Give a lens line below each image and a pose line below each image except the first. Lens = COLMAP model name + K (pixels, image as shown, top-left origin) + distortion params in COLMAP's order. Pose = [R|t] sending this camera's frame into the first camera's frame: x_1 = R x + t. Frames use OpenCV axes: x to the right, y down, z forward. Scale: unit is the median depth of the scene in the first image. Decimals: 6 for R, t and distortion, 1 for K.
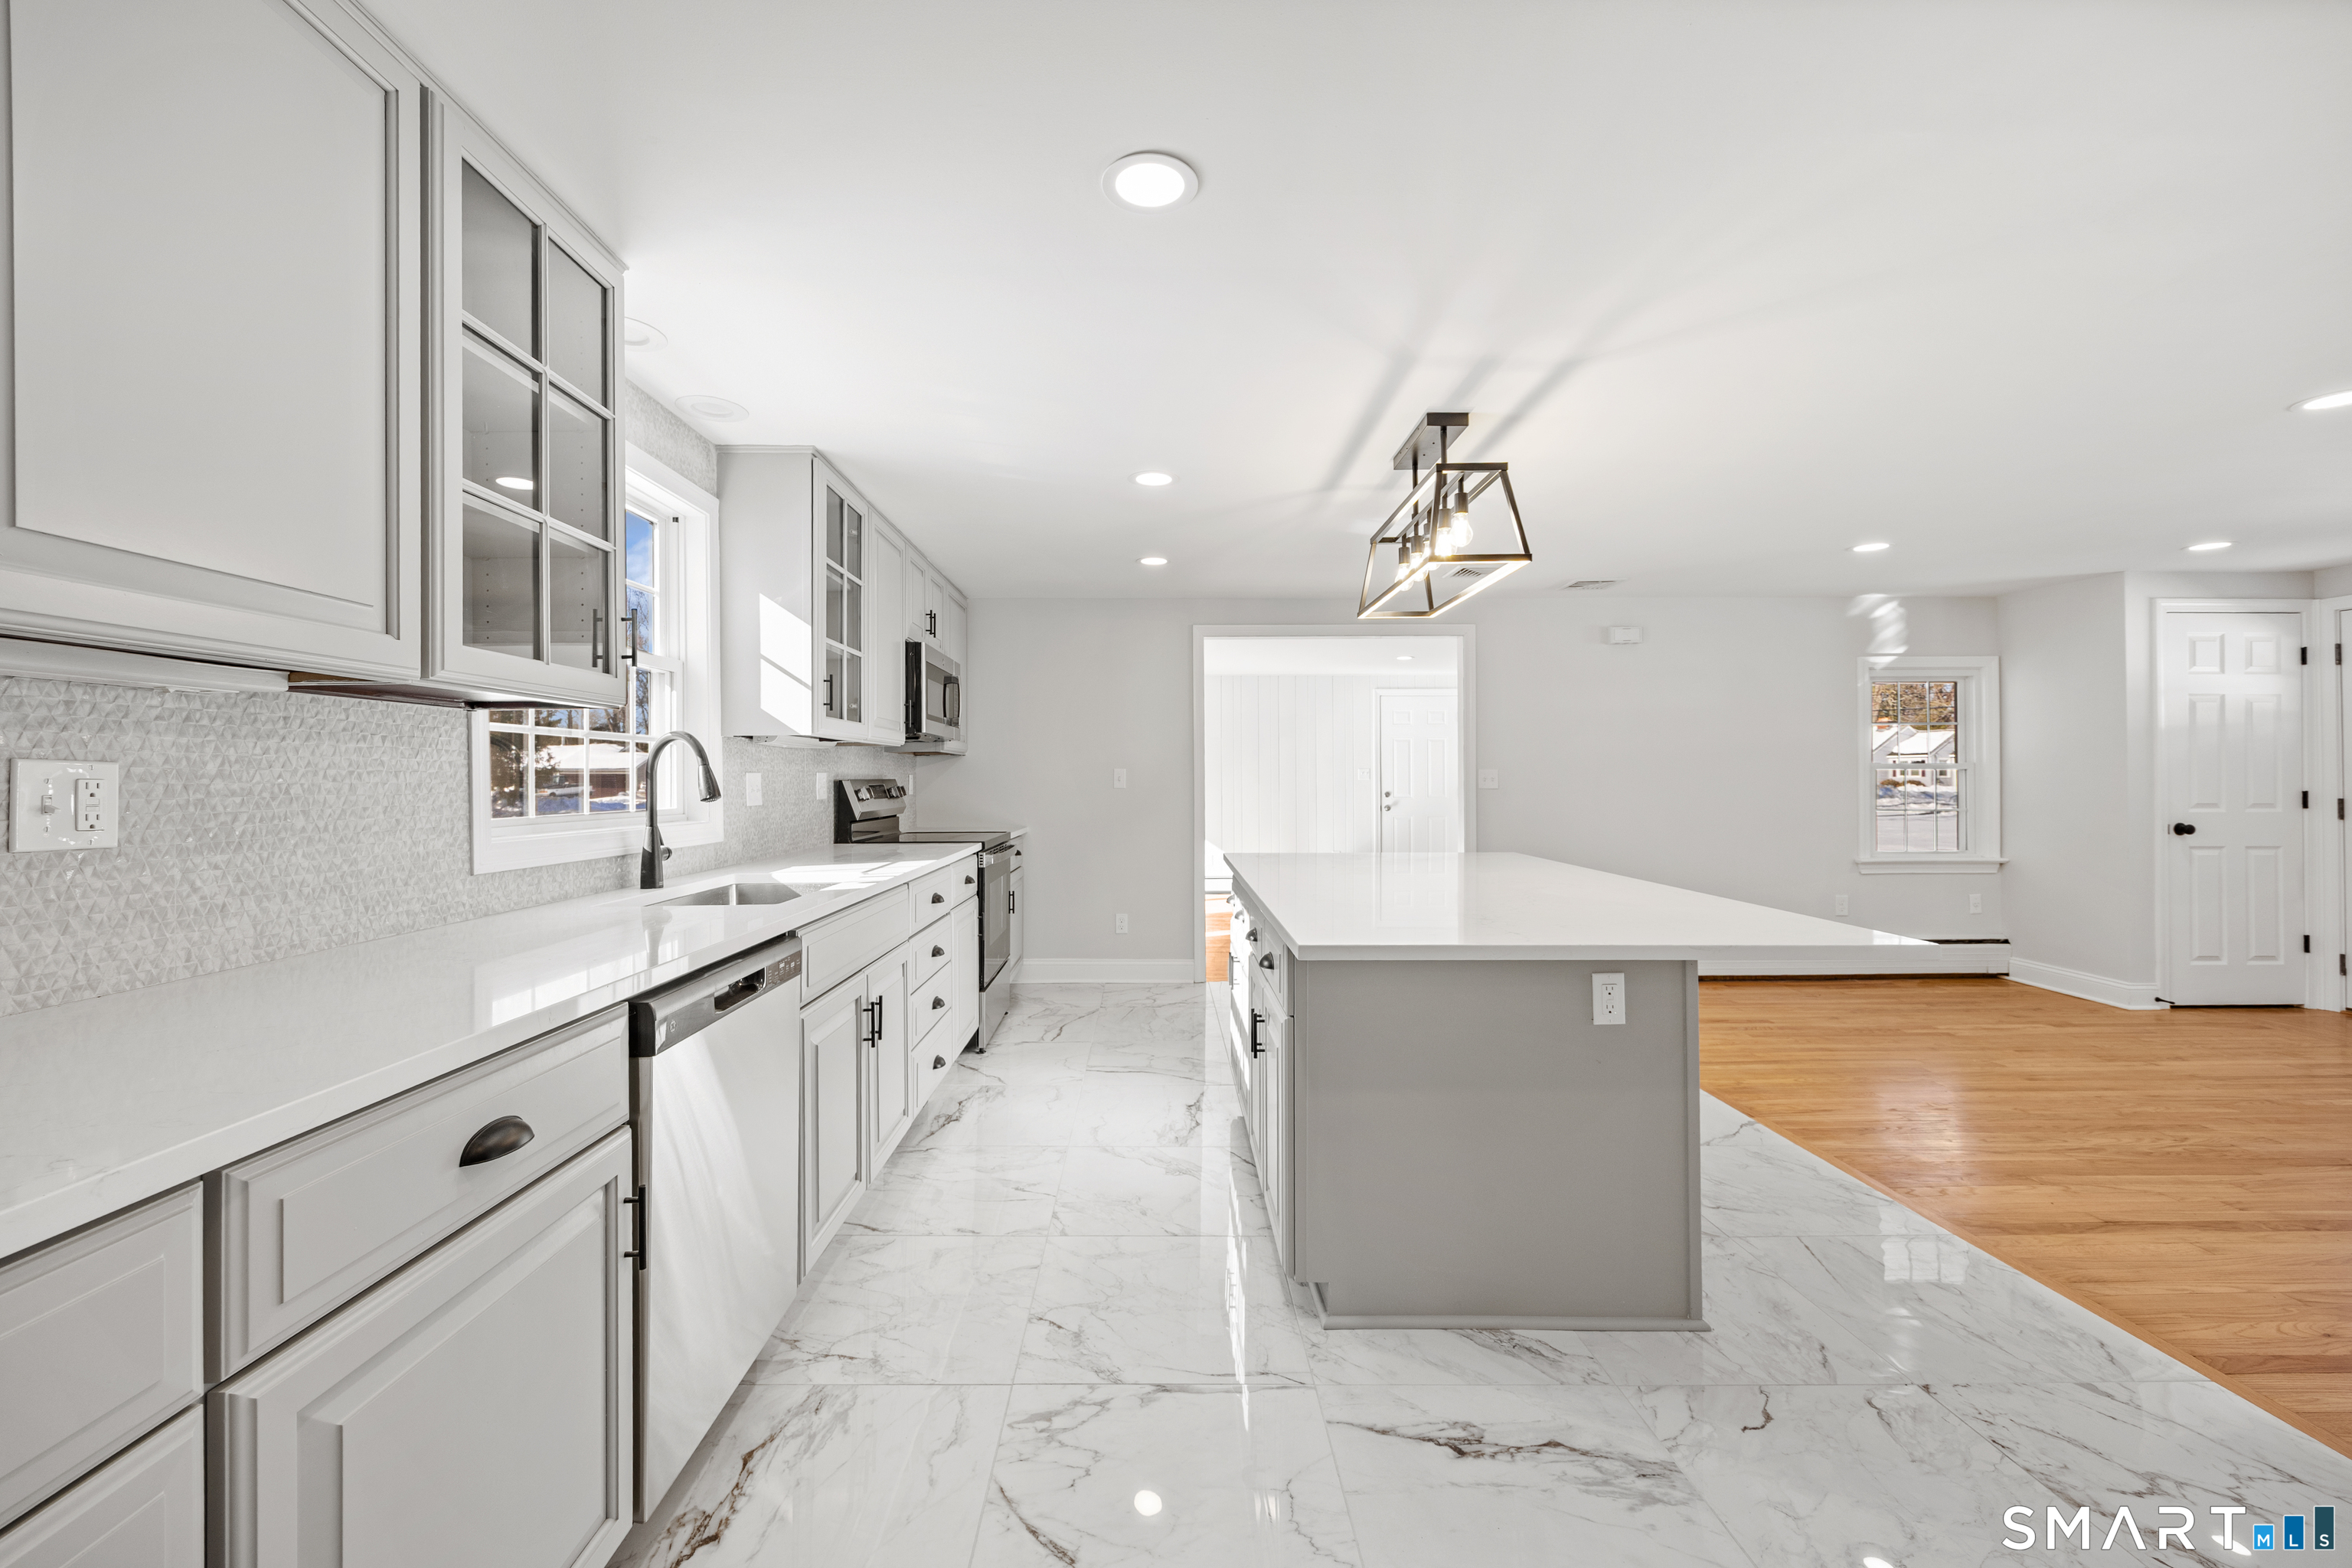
lens RADIAL K [[929.5, 0, 1144.9], [0, 929.5, 764.1], [0, 0, 1]] dist [-0.000274, 0.000302]
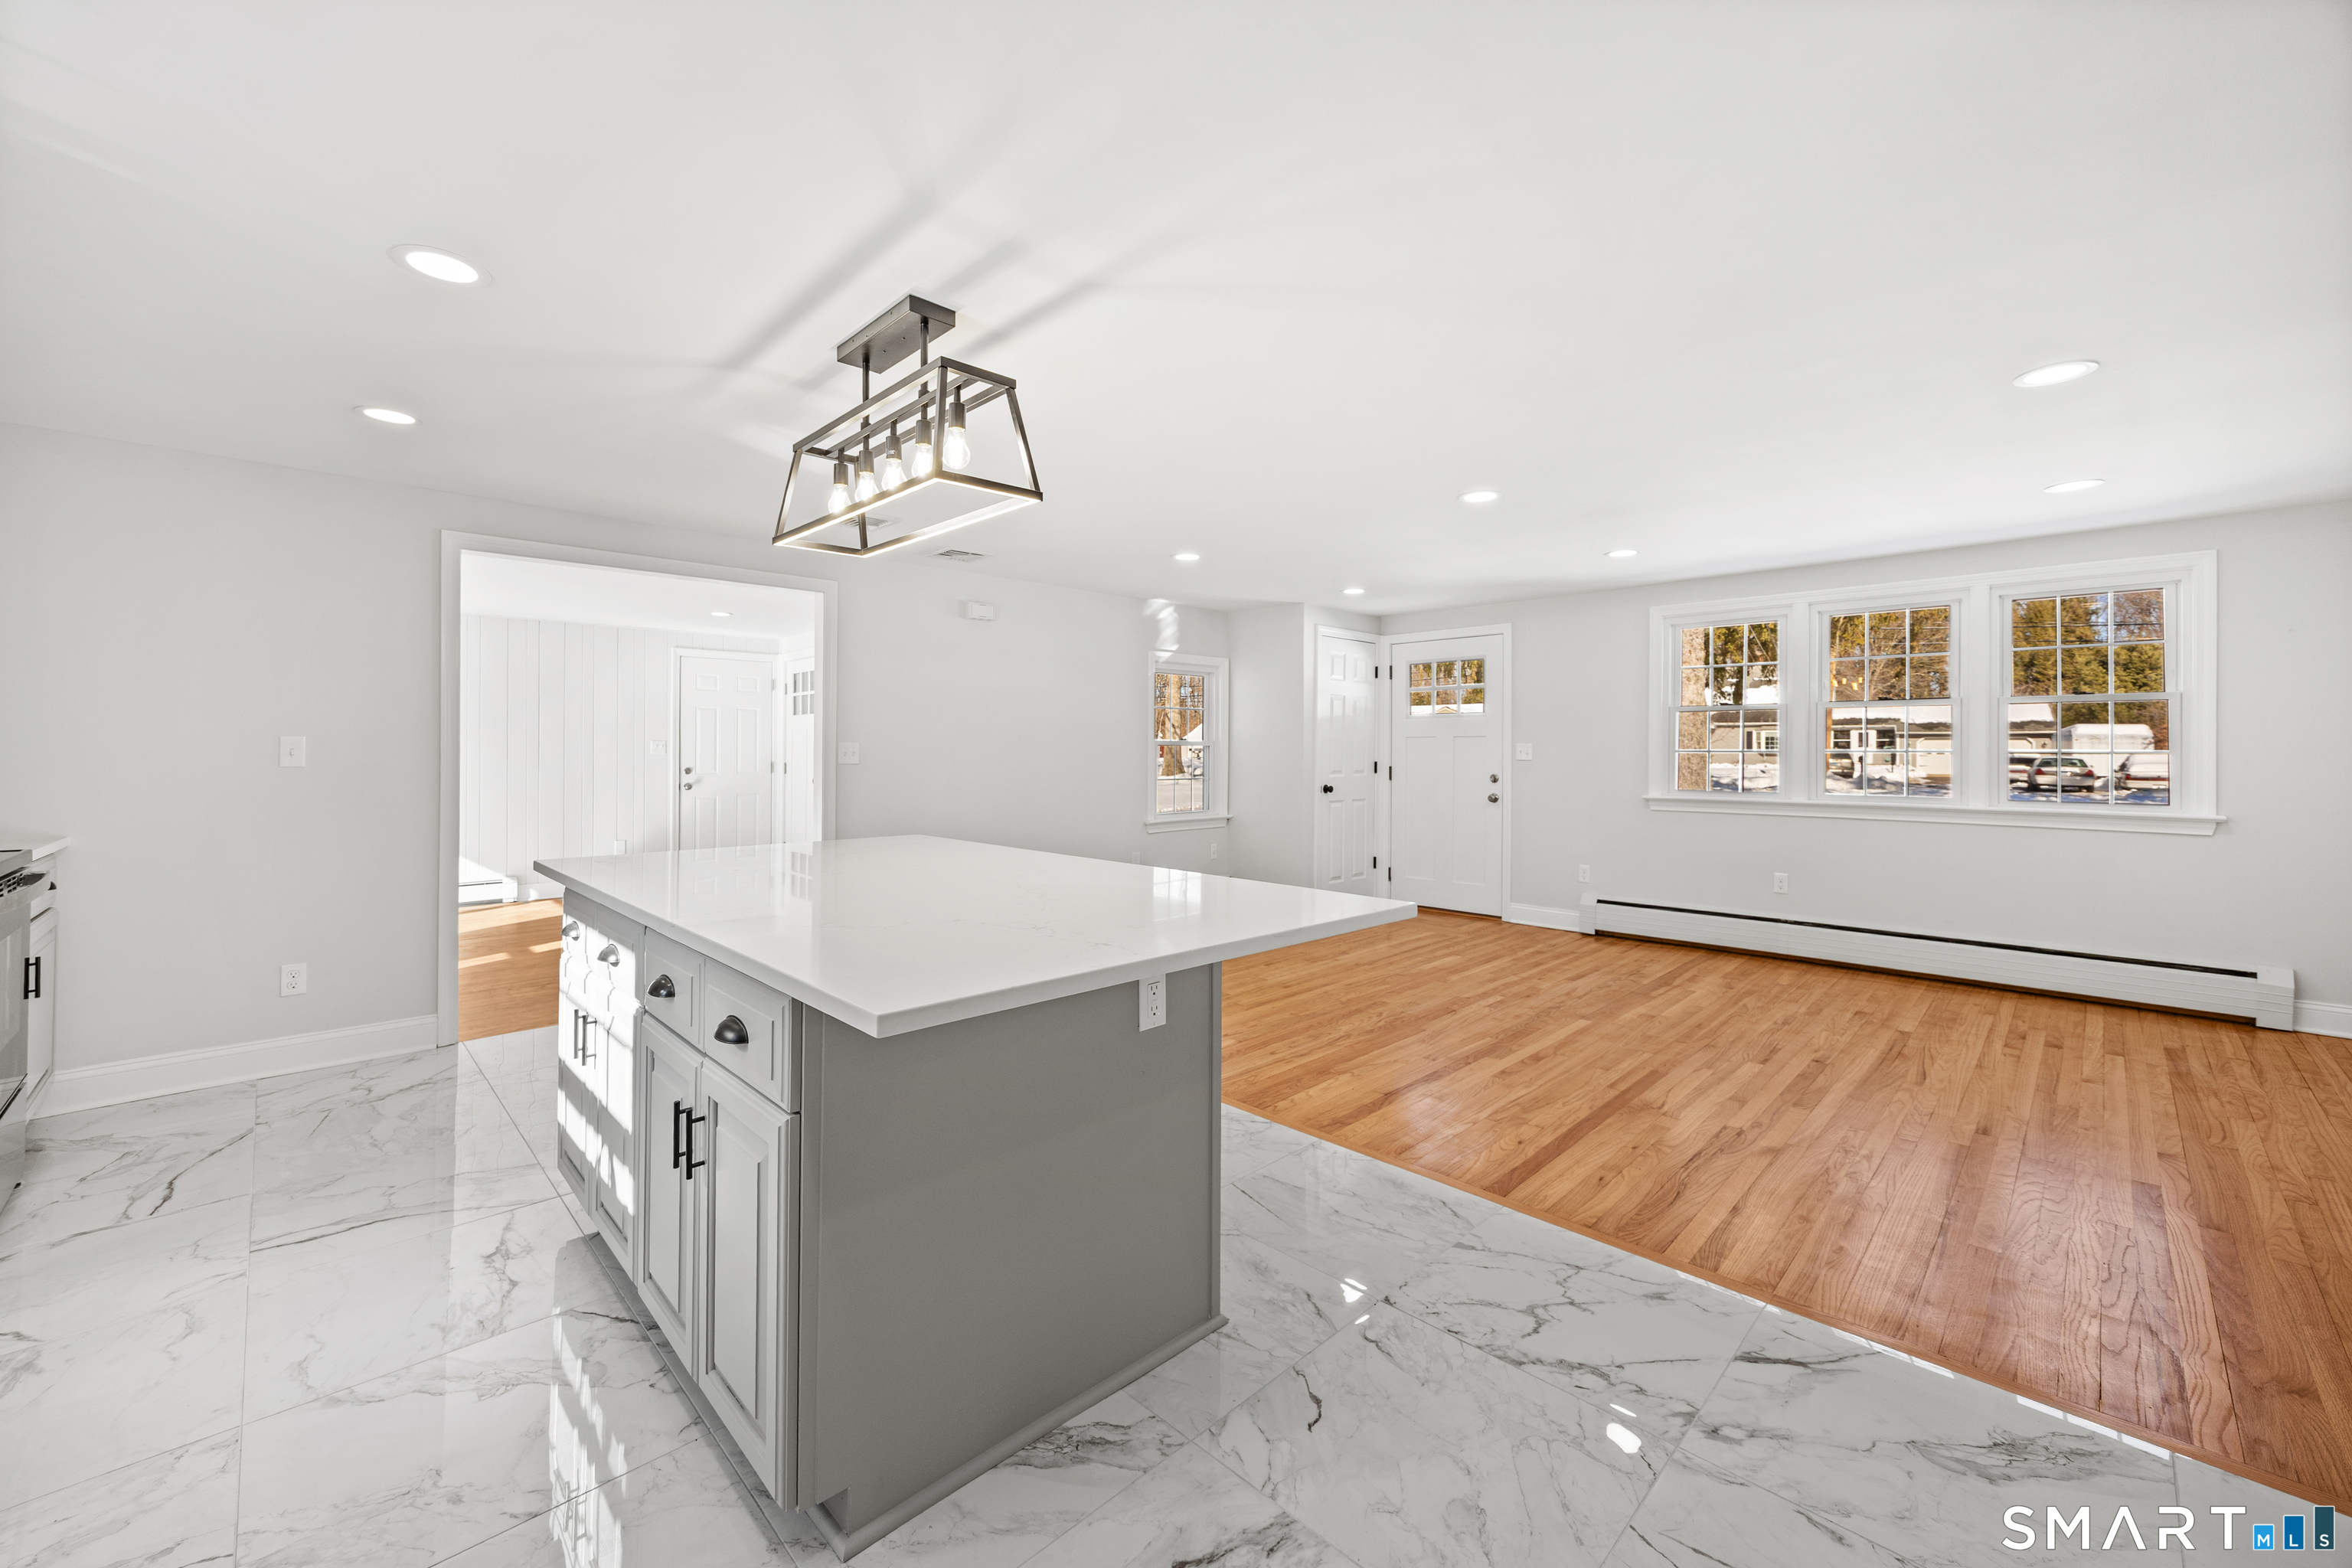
lens RADIAL K [[929.5, 0, 1165.1], [0, 929.5, 740.3], [0, 0, 1]] dist [-0.000274, 0.000302]
pose [[0.716650, 0.010578, 0.697353, -0.081882], [-0.011876, 0.999925, -0.002963, 0.004603], [-0.697332, -0.006158, 0.716722, 0.242128]]
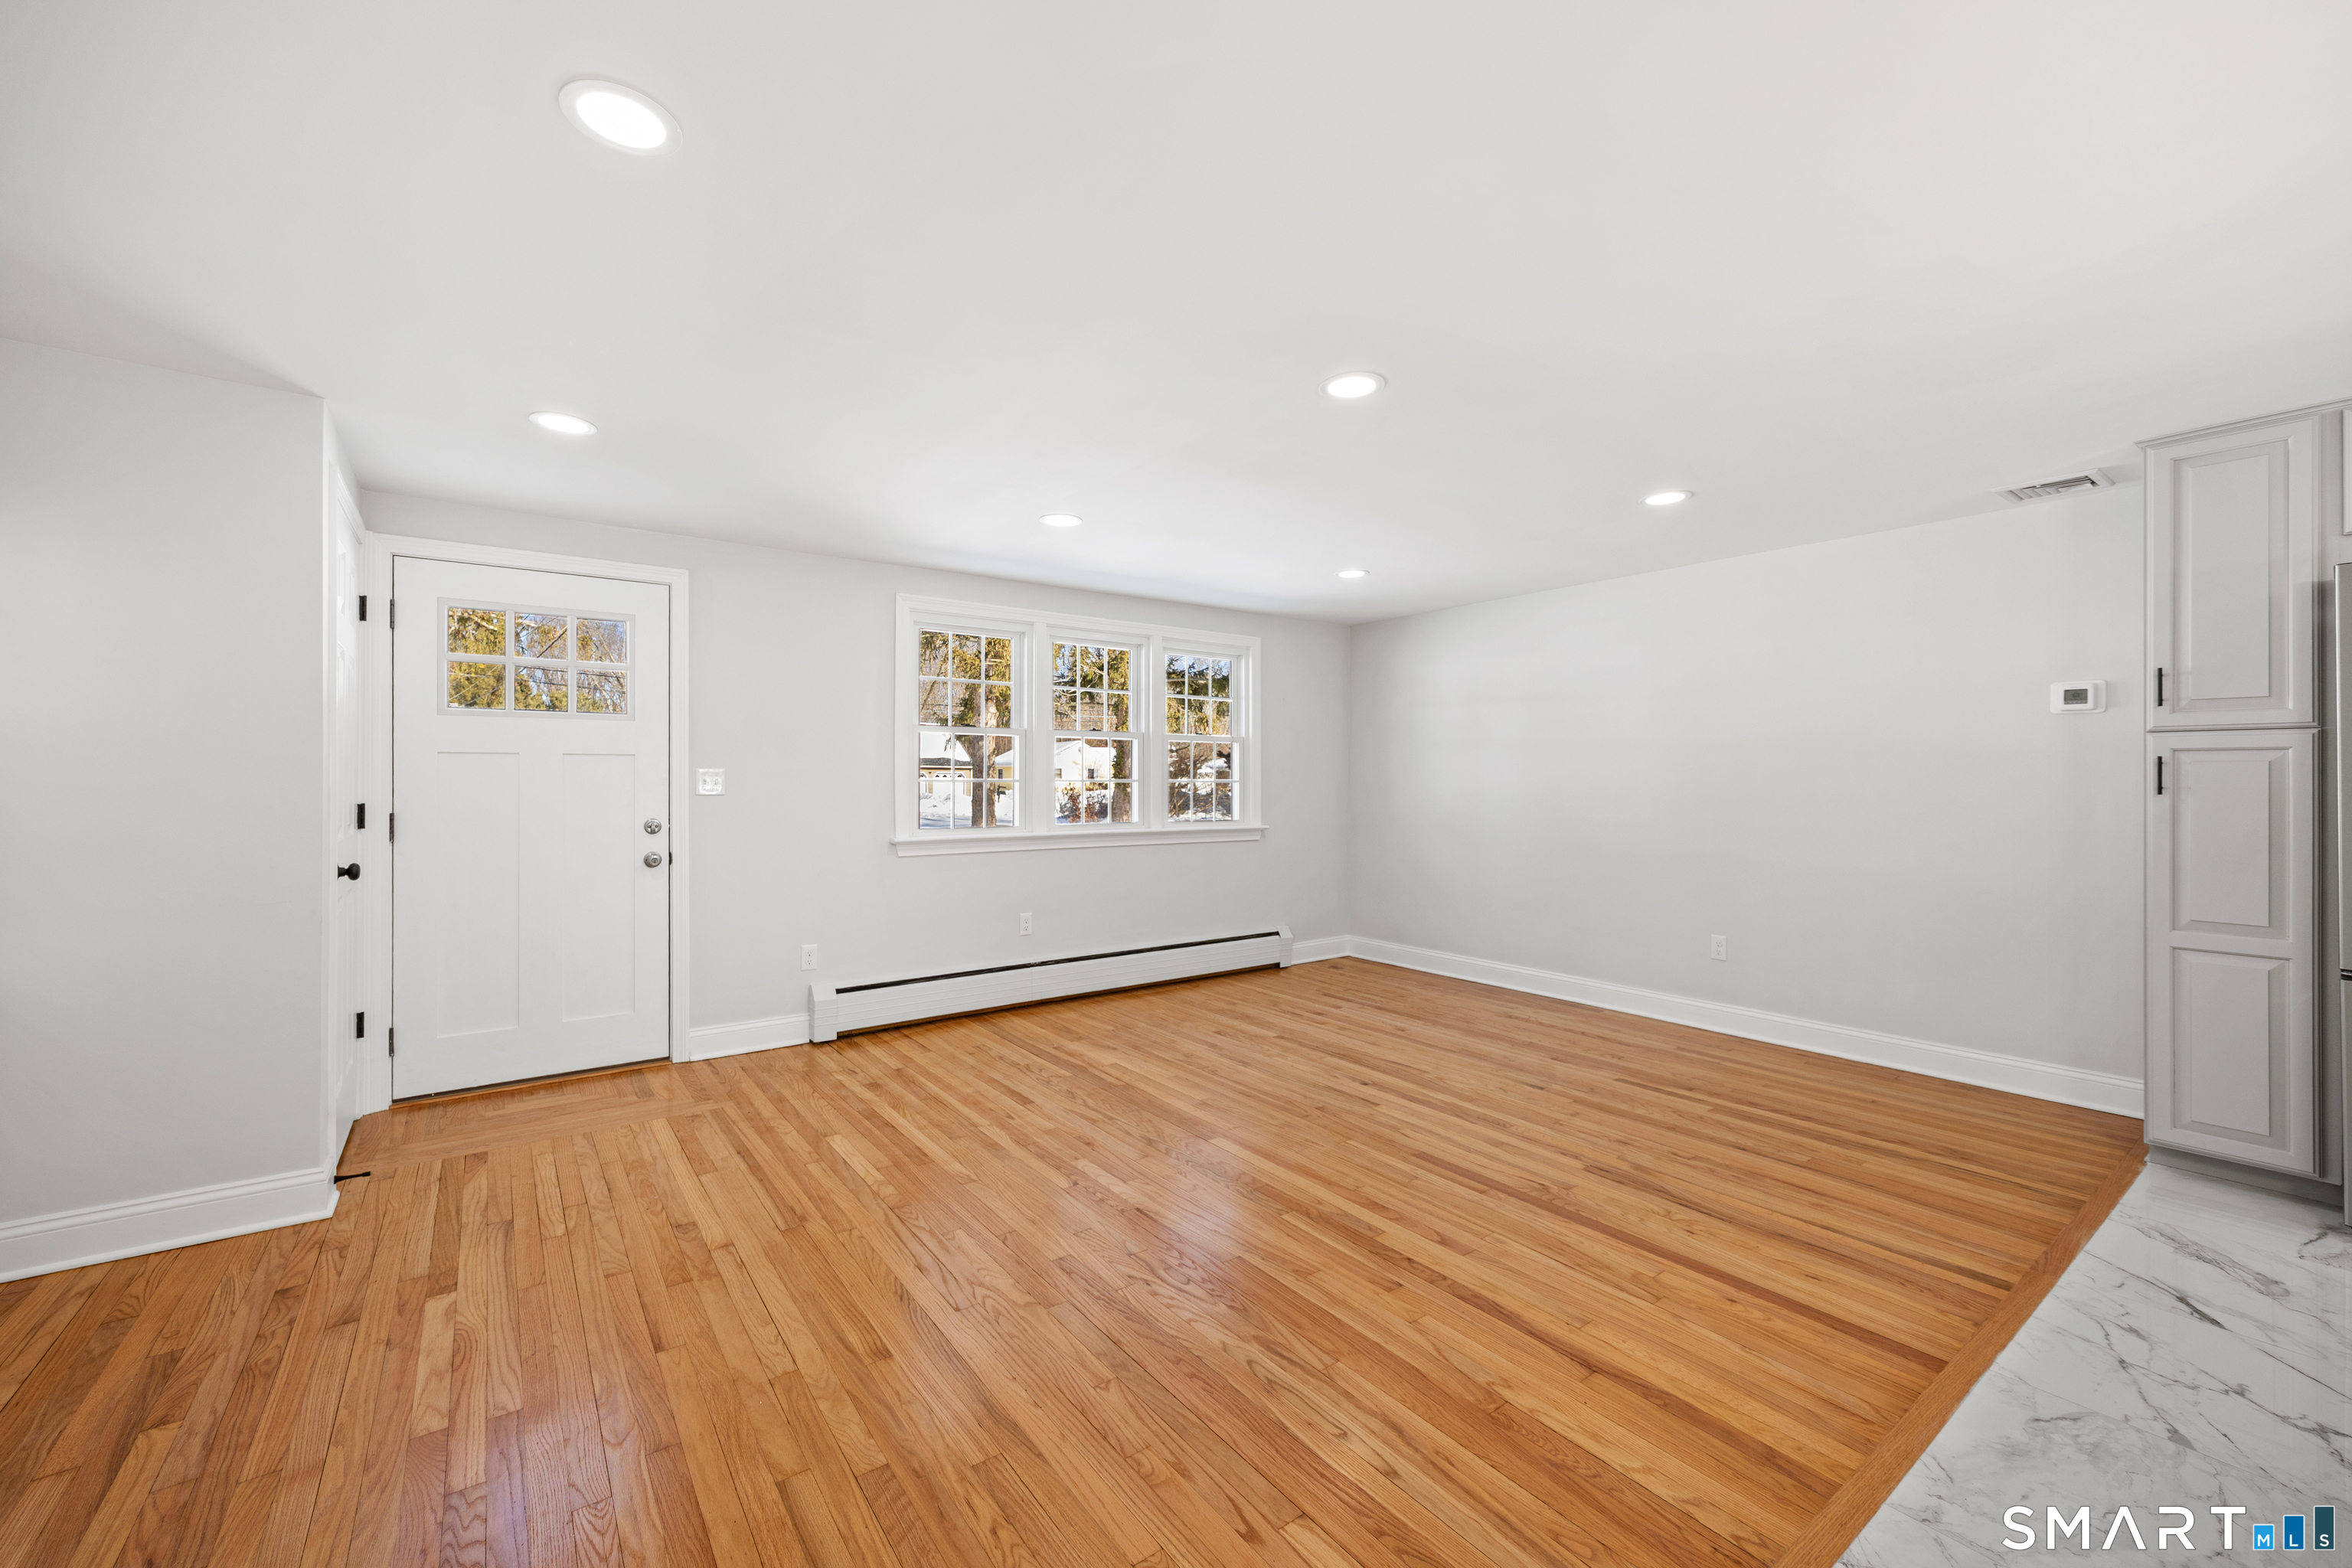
lens RADIAL K [[929.5, 0, 1163.1], [0, 929.5, 788.7], [0, 0, 1]] dist [-0.000274, 0.000302]
pose [[-0.588260, -0.005453, 0.808654, 0.532154], [-0.010063, 0.999949, -0.000578, 0.018876], [-0.808609, -0.008477, -0.588285, 1.459192]]
